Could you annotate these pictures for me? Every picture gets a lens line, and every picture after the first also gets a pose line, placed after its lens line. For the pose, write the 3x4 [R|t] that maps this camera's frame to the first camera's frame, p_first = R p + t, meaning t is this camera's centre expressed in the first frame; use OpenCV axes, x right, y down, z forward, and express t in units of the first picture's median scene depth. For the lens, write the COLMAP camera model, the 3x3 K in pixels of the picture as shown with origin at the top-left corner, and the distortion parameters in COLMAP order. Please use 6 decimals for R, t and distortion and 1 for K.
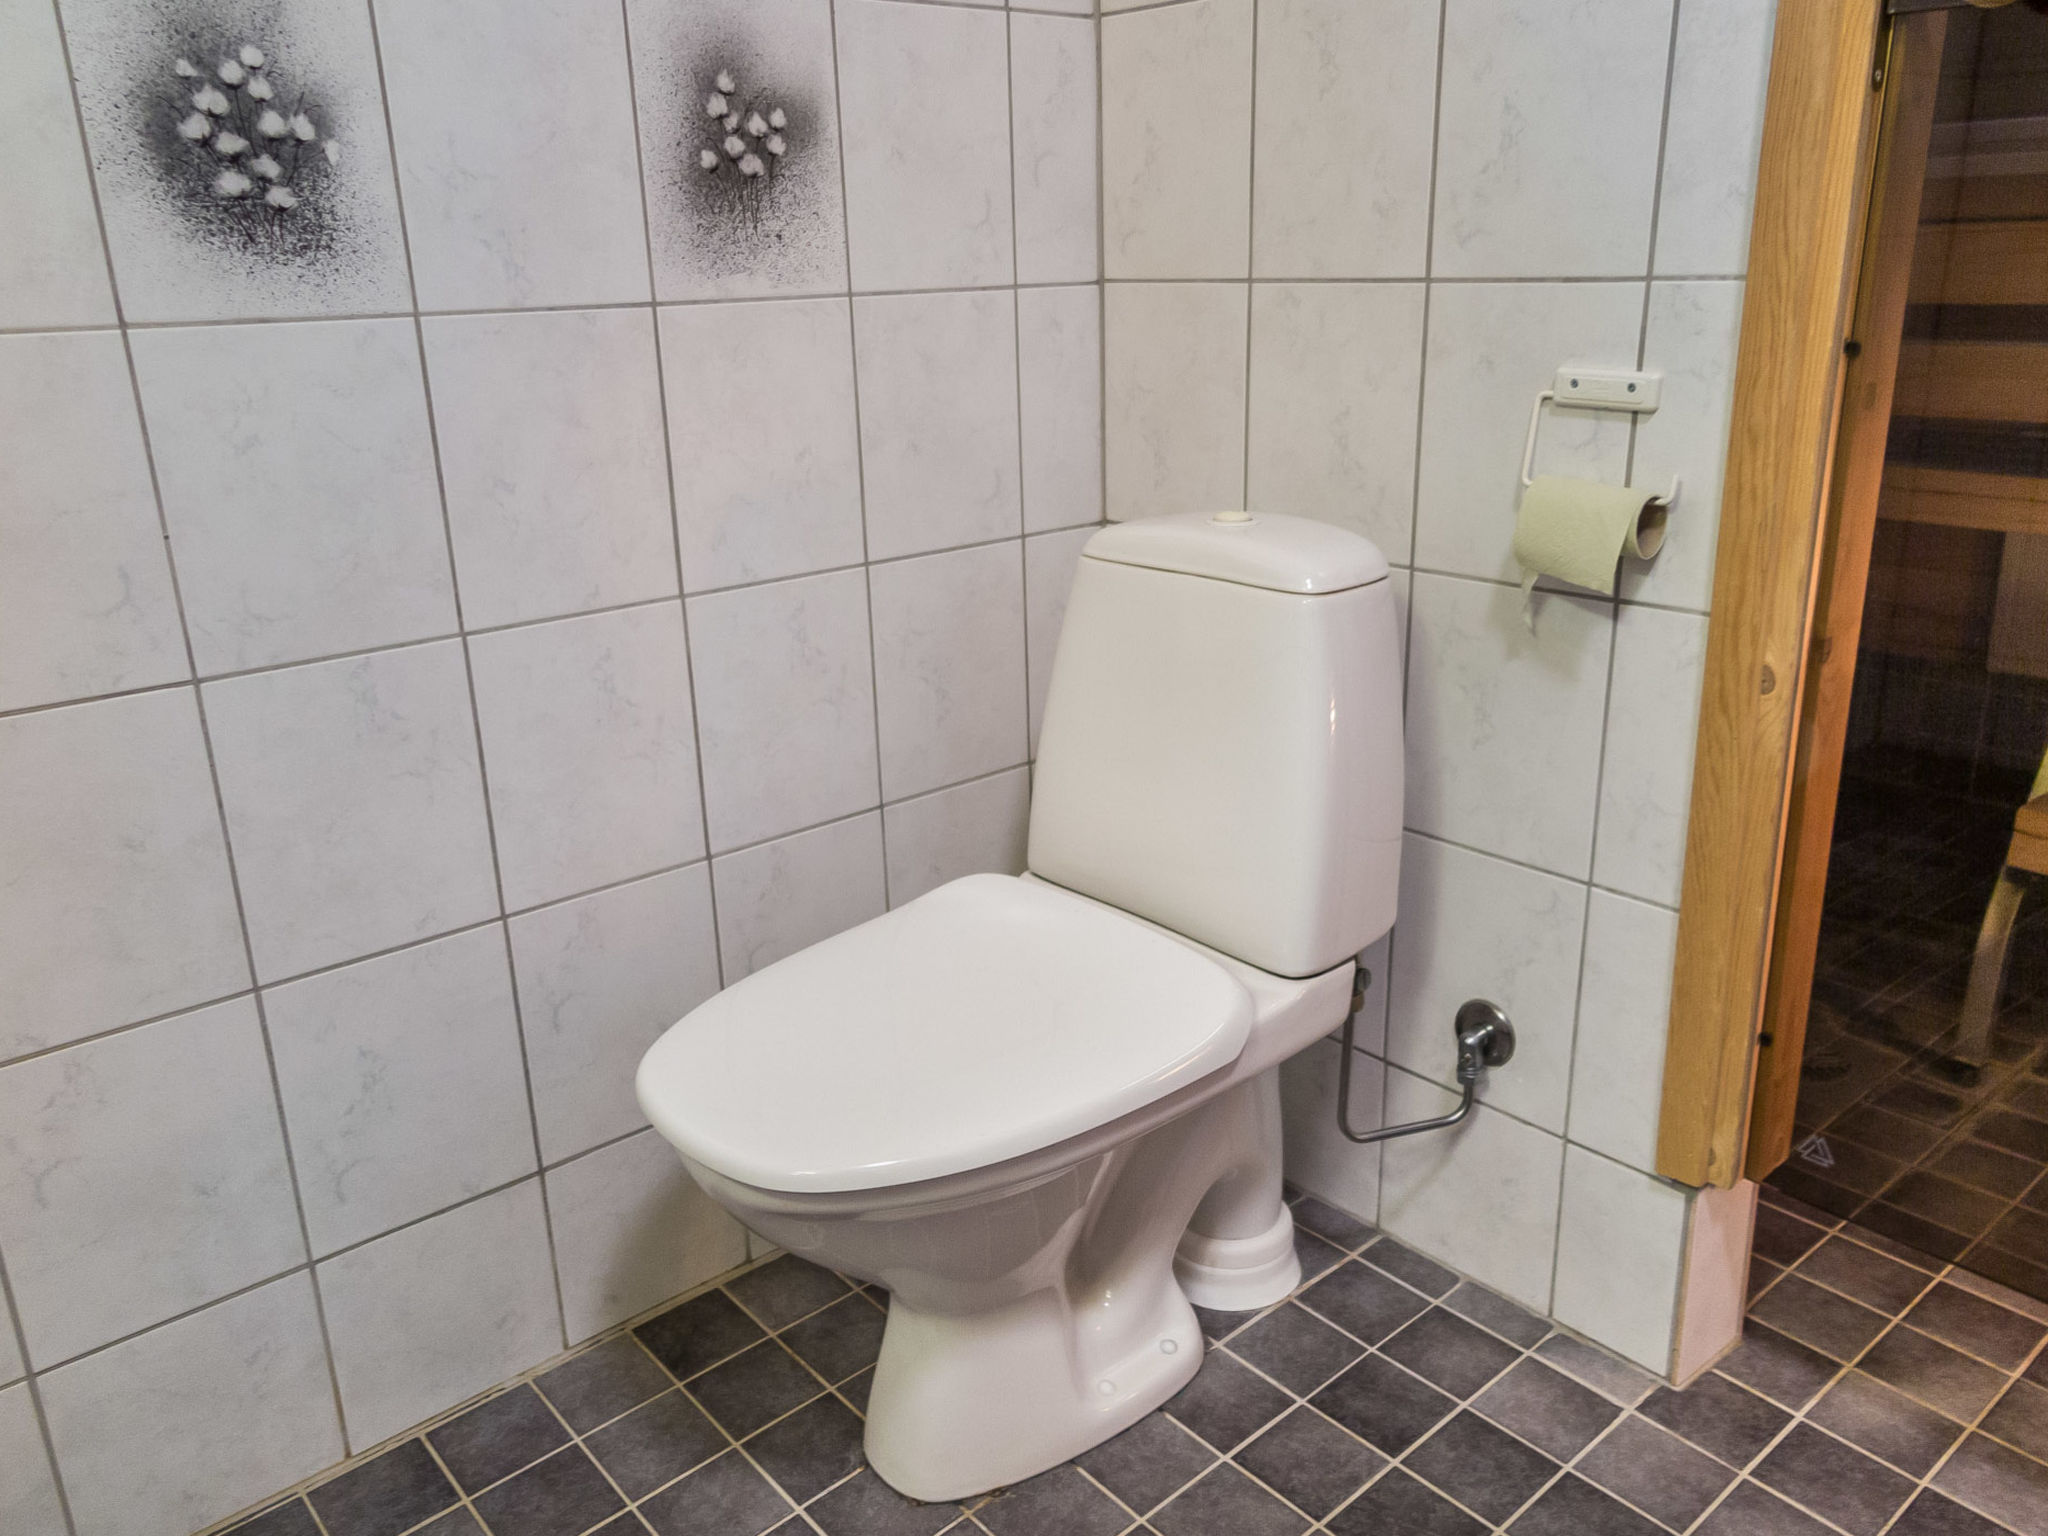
lens RADIAL K [[1574.7, 0, 1028.5], [0, 1574.7, 754.3], [0, 0, 1]] dist [0.025394, -0.002314]
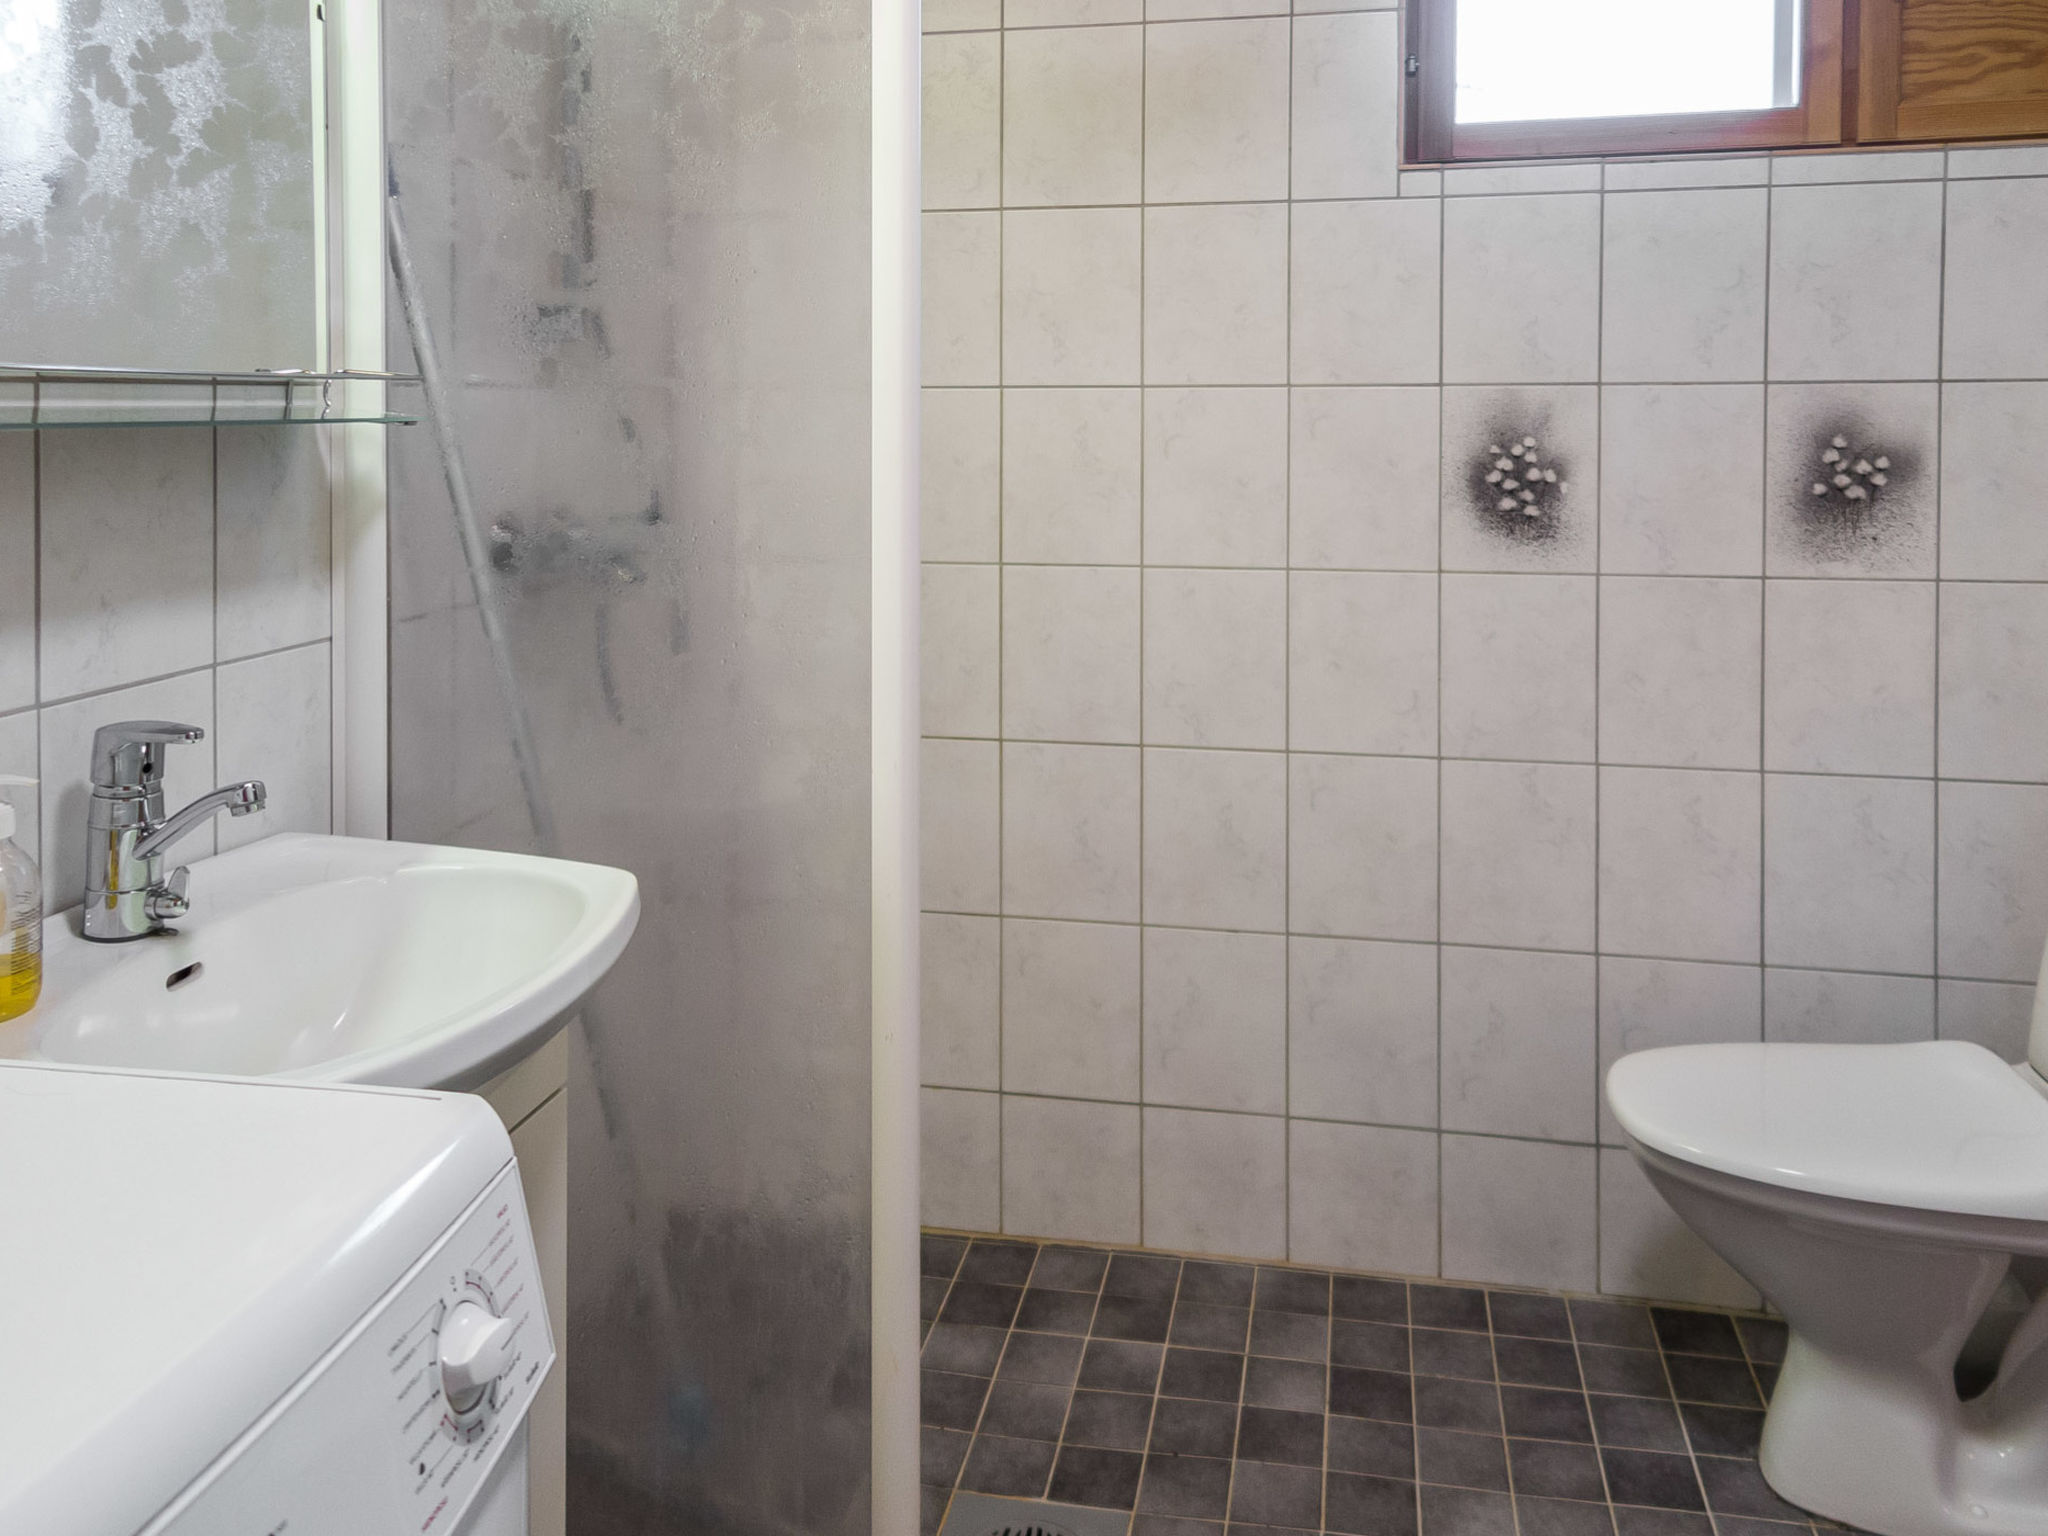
lens RADIAL K [[1574.7, 0, 1028.5], [0, 1574.7, 767.9], [0, 0, 1]] dist [0.025394, -0.002314]
pose [[0.600656, 0.195155, -0.775324, 0.561611], [-0.260914, 0.964506, 0.040640, 0.013452], [0.755736, 0.177882, 0.630255, -0.465376]]
